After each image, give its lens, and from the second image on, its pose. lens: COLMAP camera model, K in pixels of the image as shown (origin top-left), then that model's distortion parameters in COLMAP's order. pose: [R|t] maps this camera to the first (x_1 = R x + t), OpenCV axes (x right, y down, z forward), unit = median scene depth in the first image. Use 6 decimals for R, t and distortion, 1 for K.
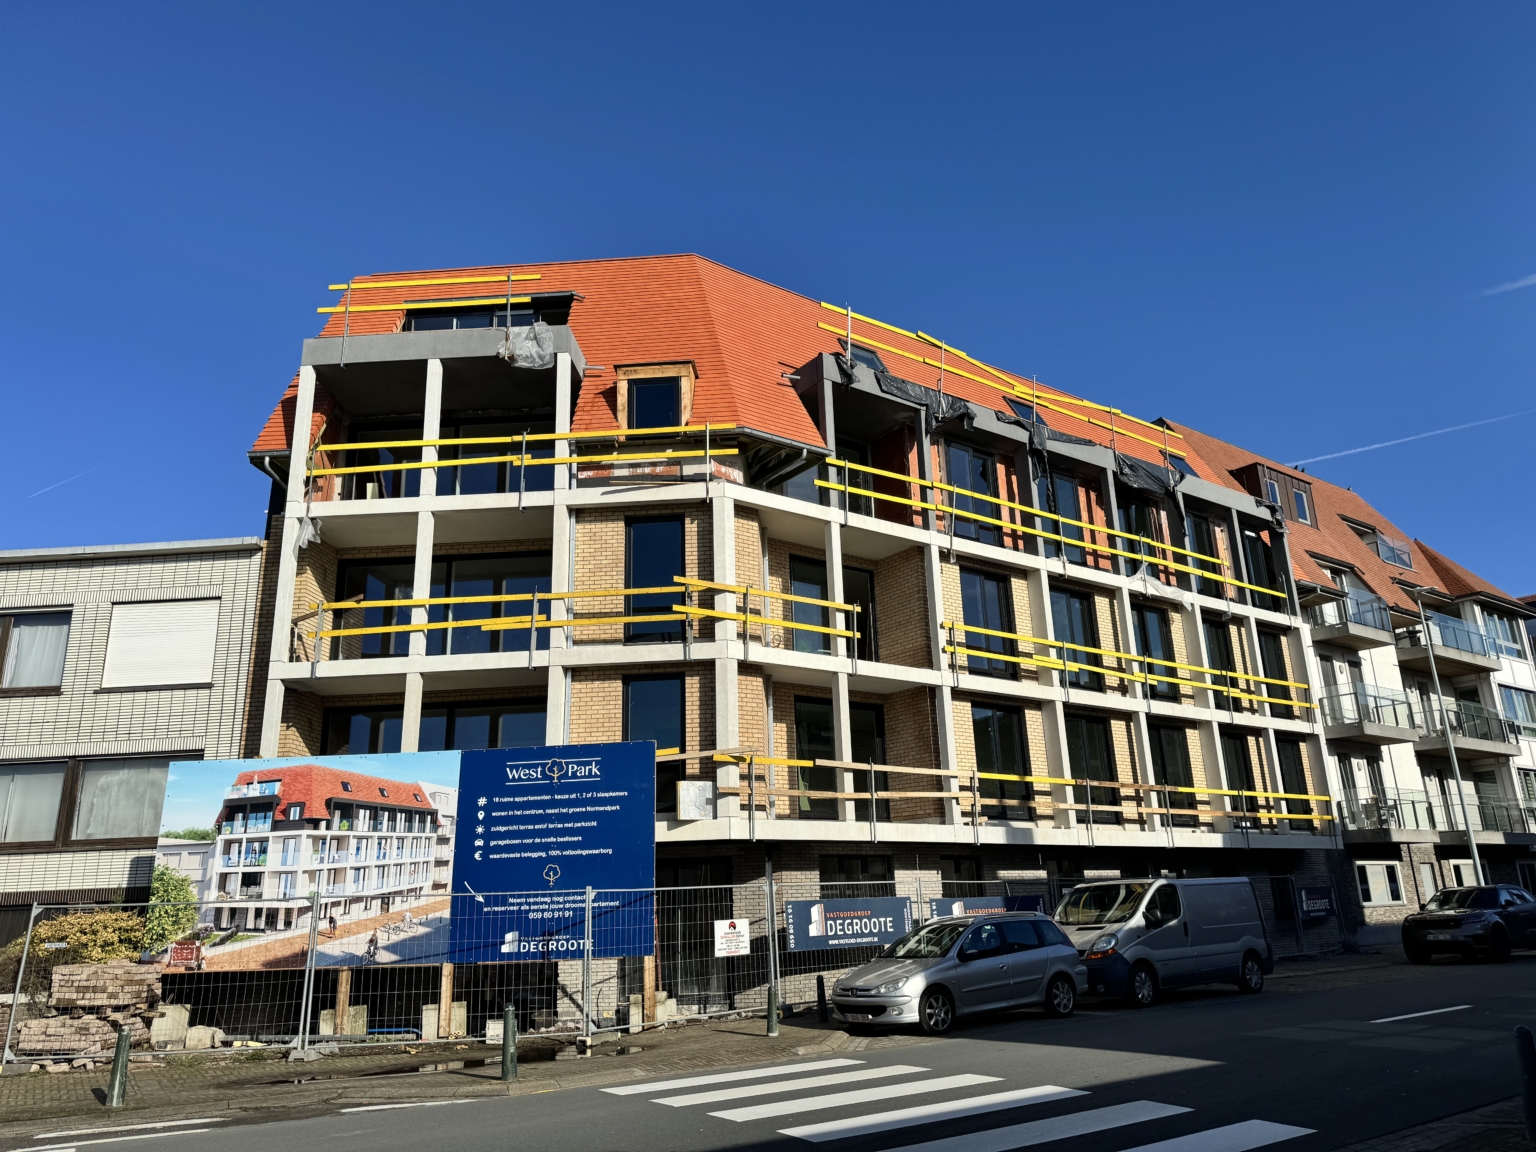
lens RADIAL K [[1096.6, 0, 771.0], [0, 1096.6, 564.1], [0, 0, 1]] dist [0.046987, -0.065602]
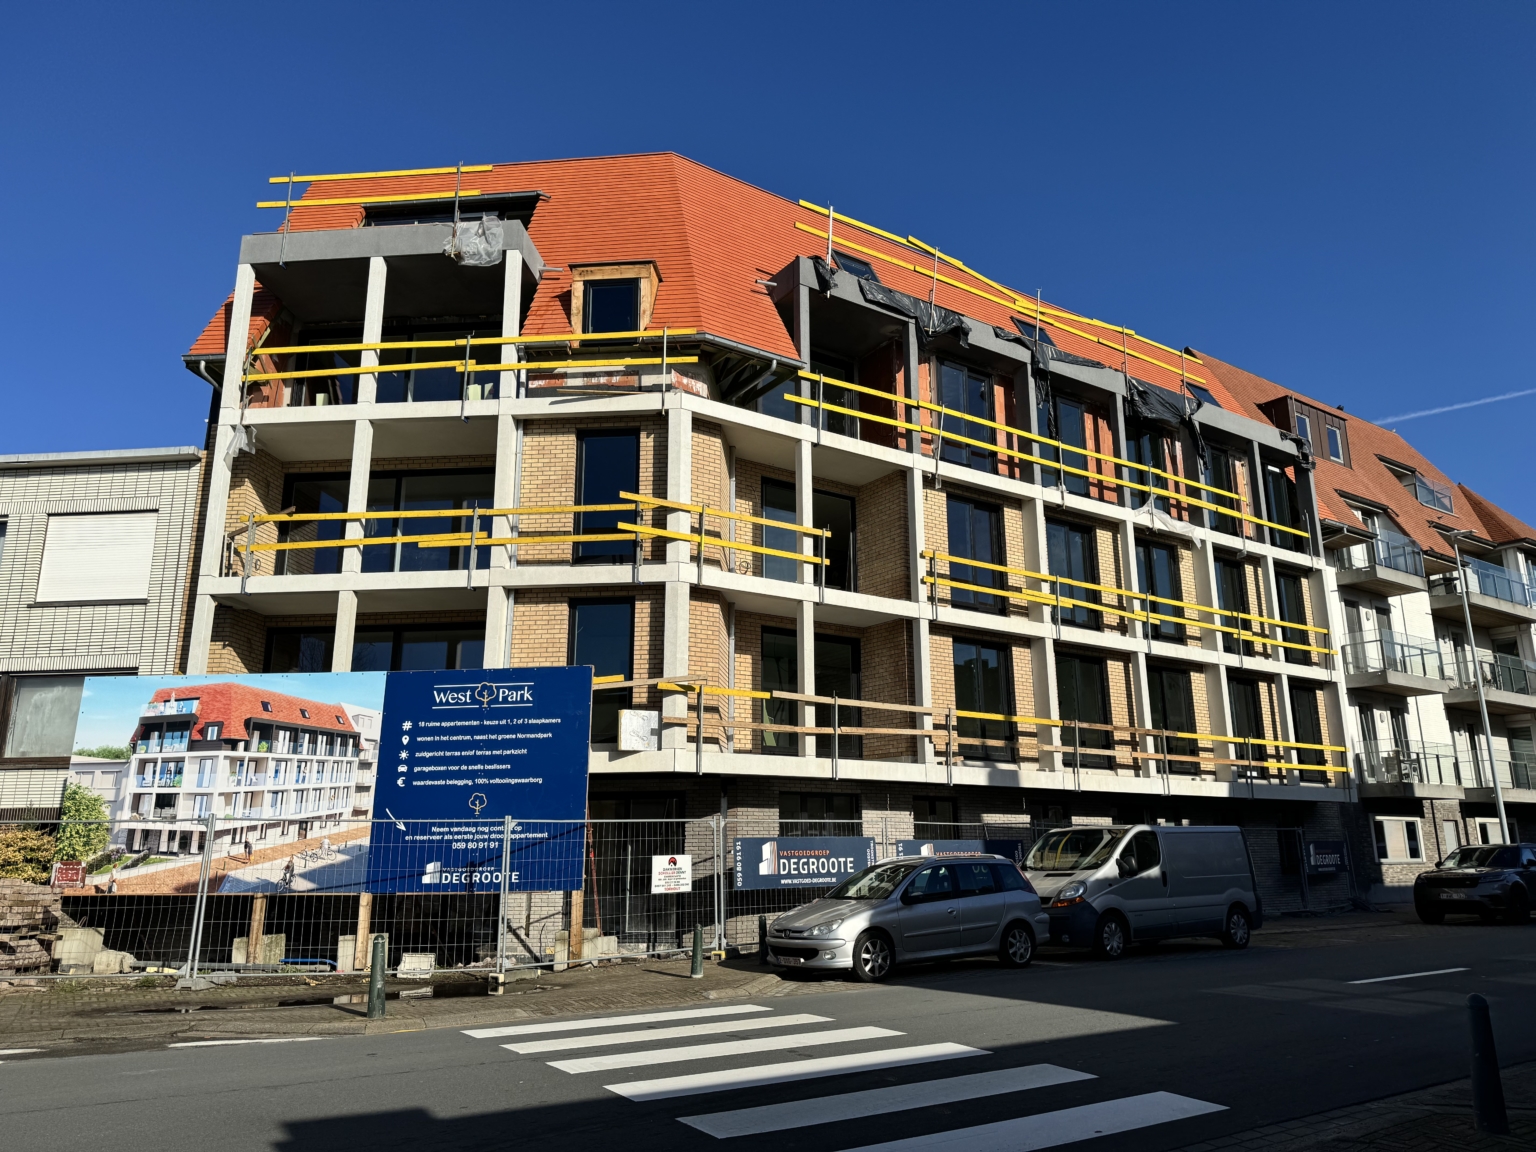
lens RADIAL K [[1096.6, 0, 777.2], [0, 1096.6, 575.4], [0, 0, 1]] dist [0.046987, -0.065602]
pose [[0.999290, 0.017216, -0.033515, 0.068309], [-0.015322, 0.998314, 0.055989, 0.025135], [0.034423, -0.055435, 0.997869, 0.066420]]
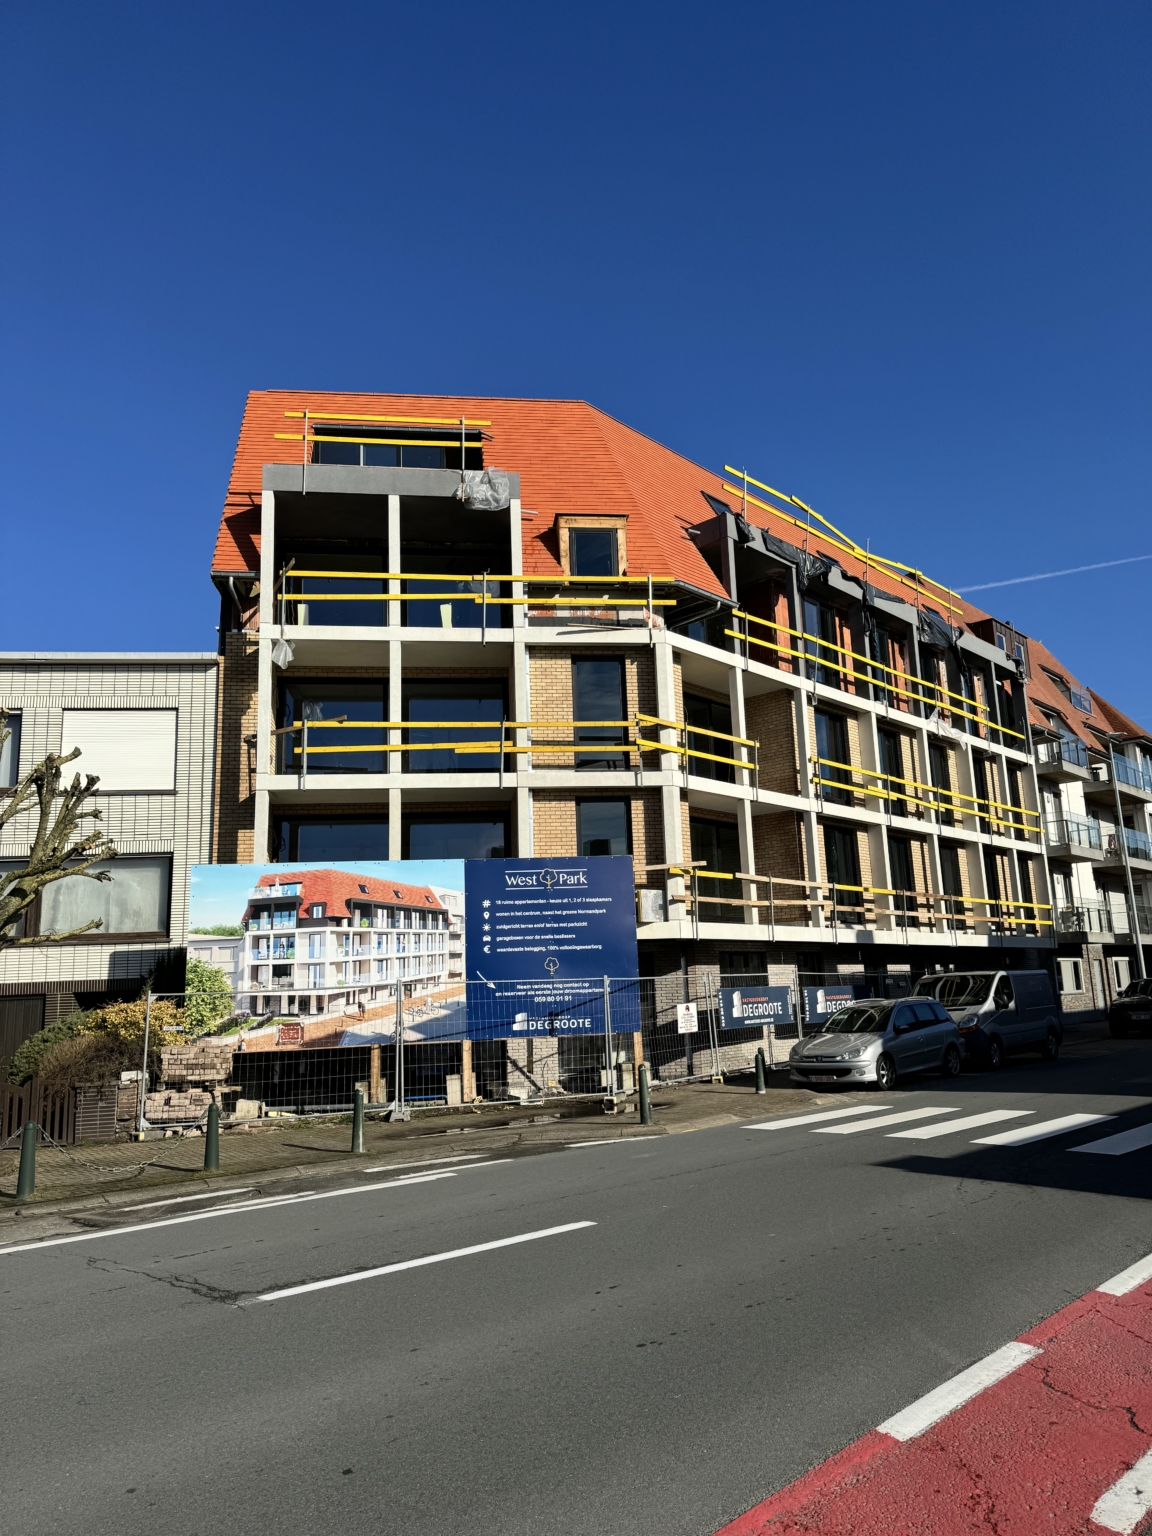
lens RADIAL K [[1096.6, 0, 587.4], [0, 1096.6, 768.5], [0, 0, 1]] dist [0.046987, -0.065602]
pose [[0.981505, 0.034880, 0.188235, -0.314652], [-0.052373, 0.994674, 0.088771, -0.027189], [-0.184136, -0.096987, 0.978104, -0.104283]]
